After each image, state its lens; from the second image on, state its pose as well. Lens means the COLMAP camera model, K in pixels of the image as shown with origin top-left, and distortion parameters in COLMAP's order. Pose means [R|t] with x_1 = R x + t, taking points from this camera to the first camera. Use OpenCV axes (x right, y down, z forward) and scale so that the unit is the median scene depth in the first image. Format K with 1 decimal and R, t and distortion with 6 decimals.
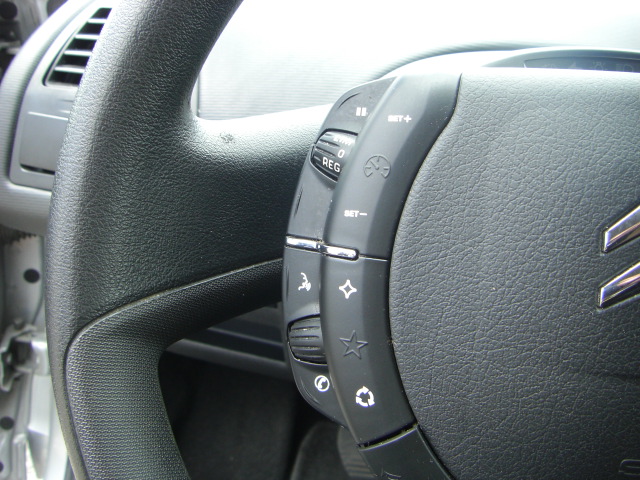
lens RADIAL K [[722.2, 0, 314.7], [0, 722.2, 202.4], [0, 0, 1]] dist [-0.175672, 0.099393]
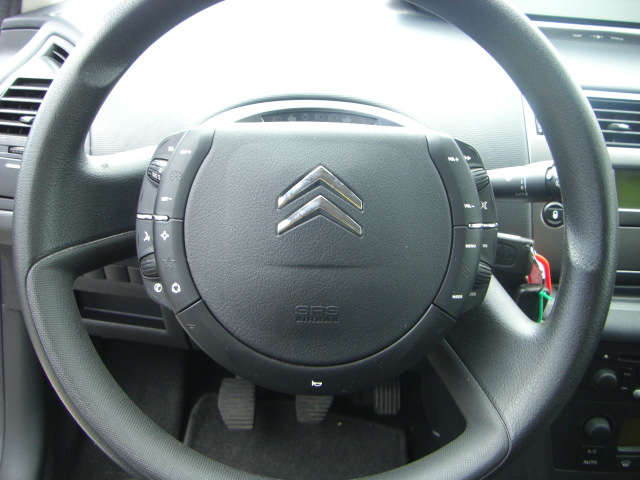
lens RADIAL K [[722.2, 0, 314.7], [0, 722.2, 202.4], [0, 0, 1]] dist [-0.175672, 0.099393]
pose [[0.989562, -0.052031, 0.134388, 0.188896], [0.056175, 0.998050, -0.027228, 0.100092], [-0.132709, 0.034493, 0.990555, -1.033160]]
